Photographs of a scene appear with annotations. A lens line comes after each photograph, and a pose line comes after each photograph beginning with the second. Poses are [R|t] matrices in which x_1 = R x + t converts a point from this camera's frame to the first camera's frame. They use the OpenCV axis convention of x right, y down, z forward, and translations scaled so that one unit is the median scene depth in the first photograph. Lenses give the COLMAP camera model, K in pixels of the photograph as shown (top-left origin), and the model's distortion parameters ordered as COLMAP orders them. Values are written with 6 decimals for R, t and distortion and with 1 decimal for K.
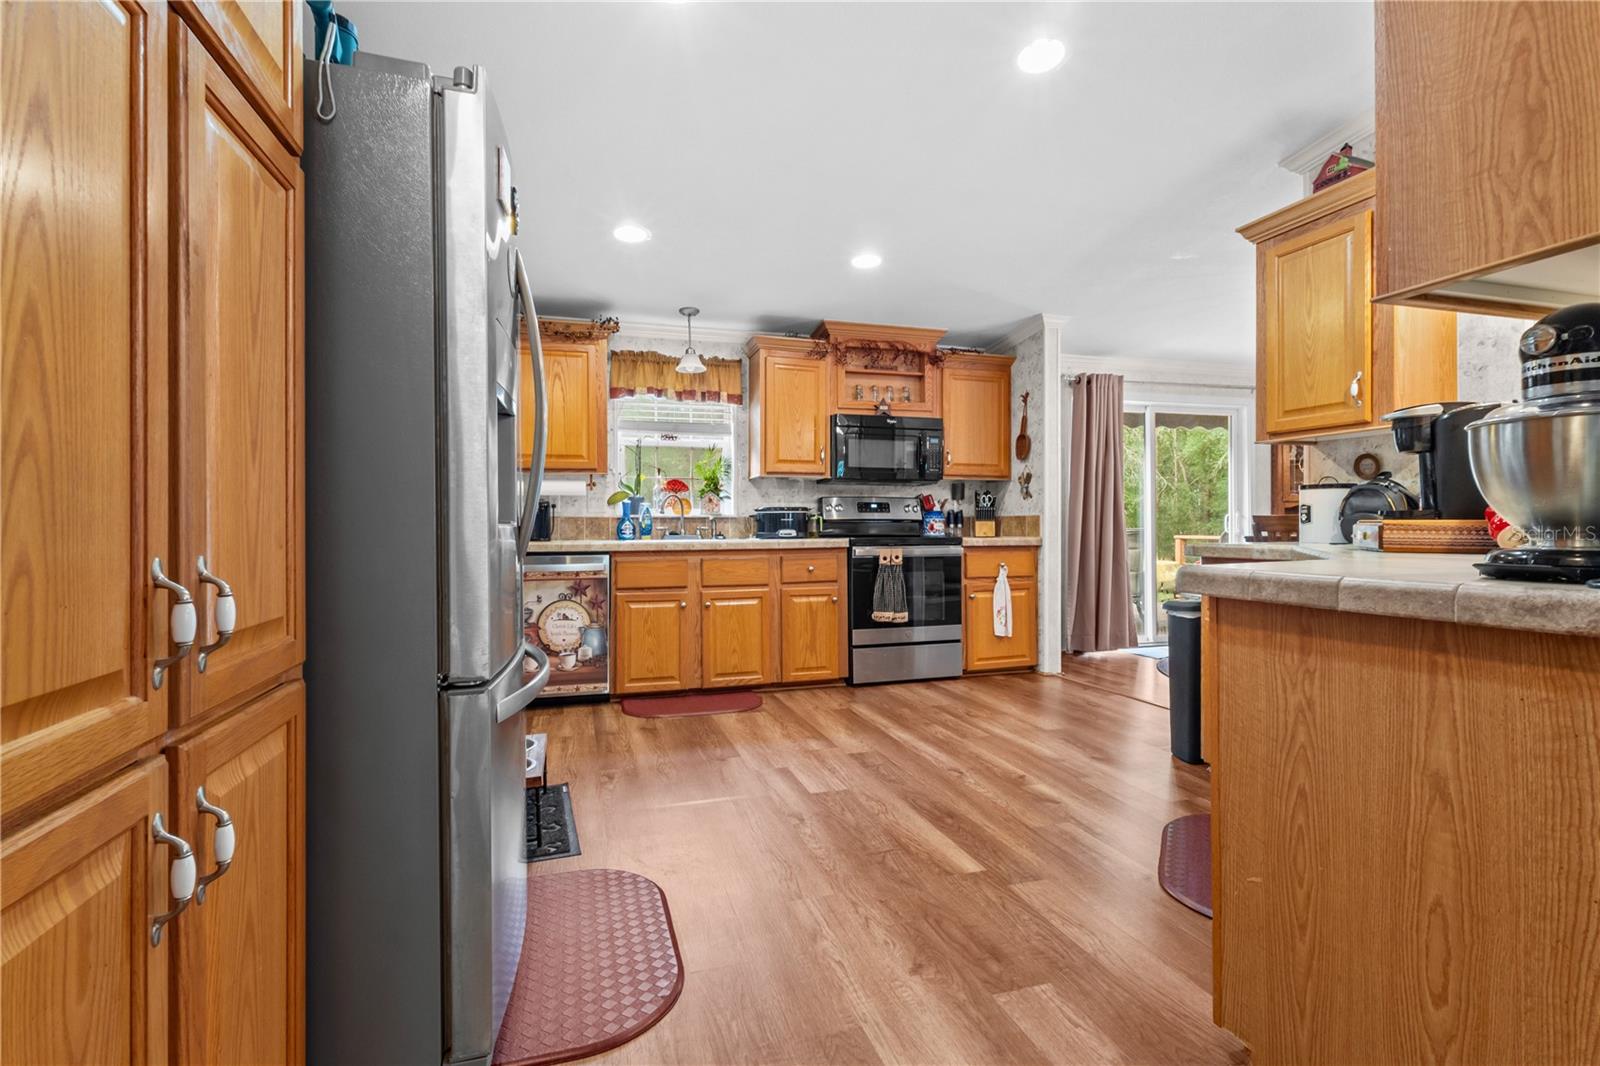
lens RADIAL K [[736.2, 0, 810.6], [0, 736.2, 529.6], [0, 0, 1]] dist [0.004037, 0.000488]
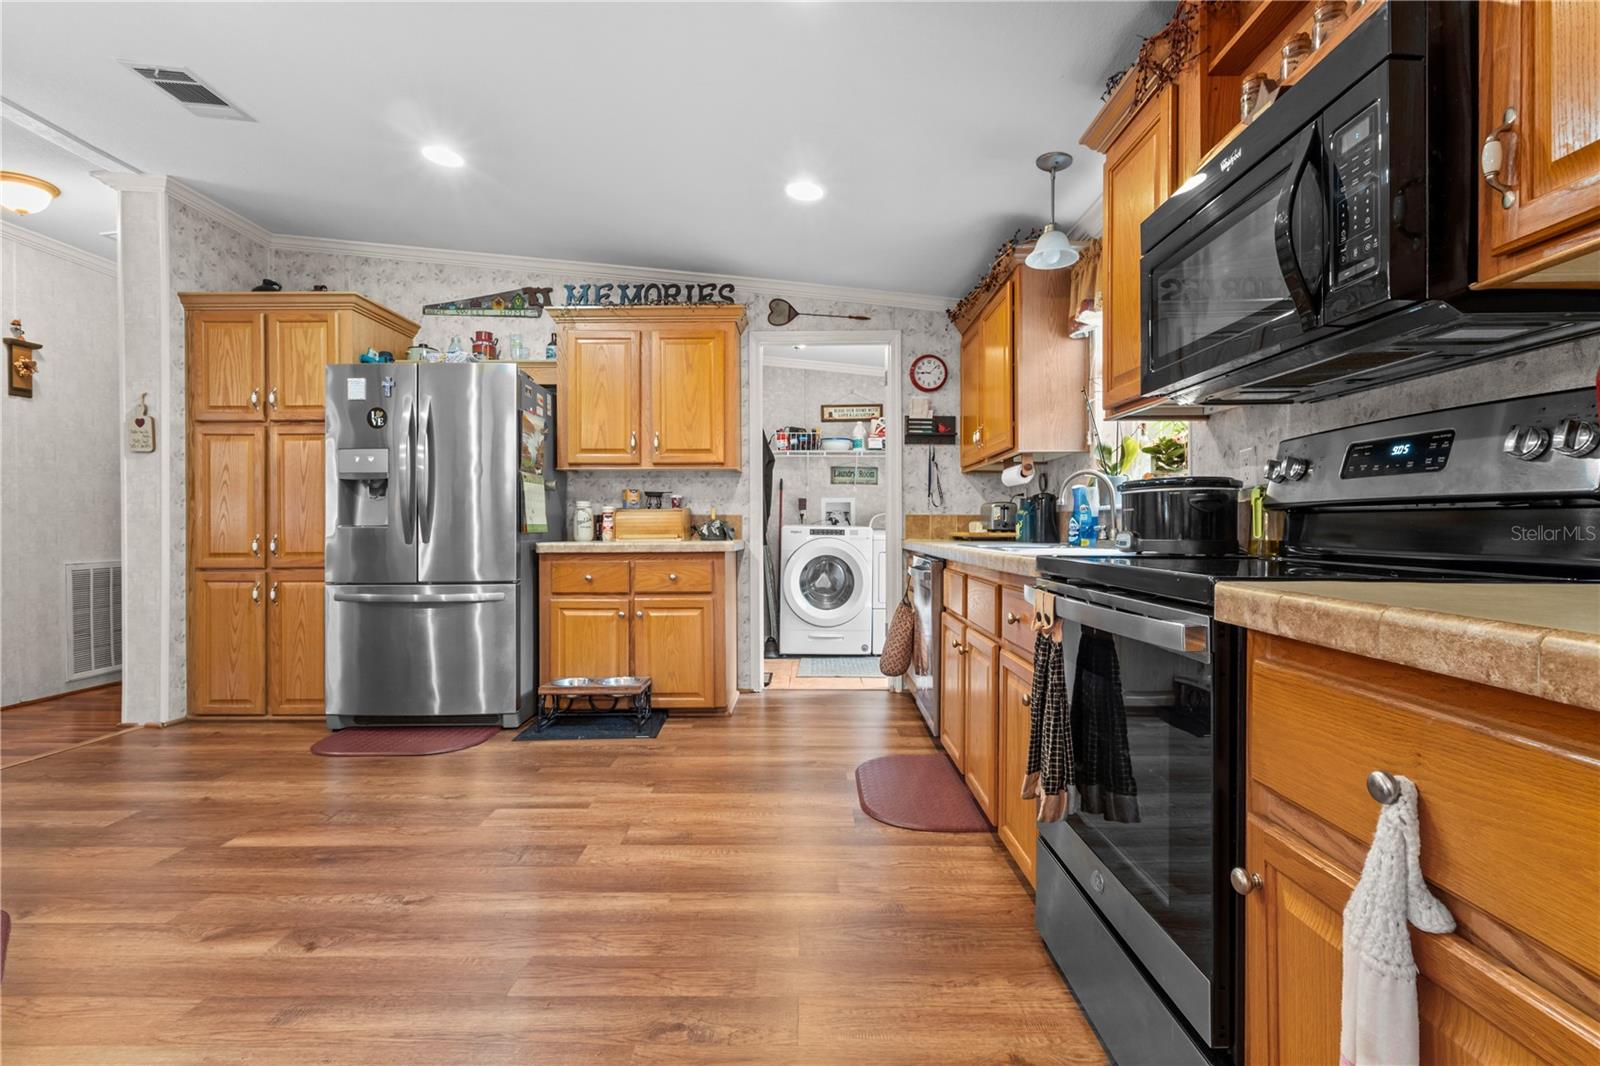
lens RADIAL K [[736.2, 0, 812.2], [0, 736.2, 531.5], [0, 0, 1]] dist [0.004037, 0.000488]
pose [[-0.300603, 0.010823, -0.953688, 0.725576], [0.002554, 0.999941, 0.010543, -0.010005], [0.953746, 0.000734, -0.300613, 1.549559]]
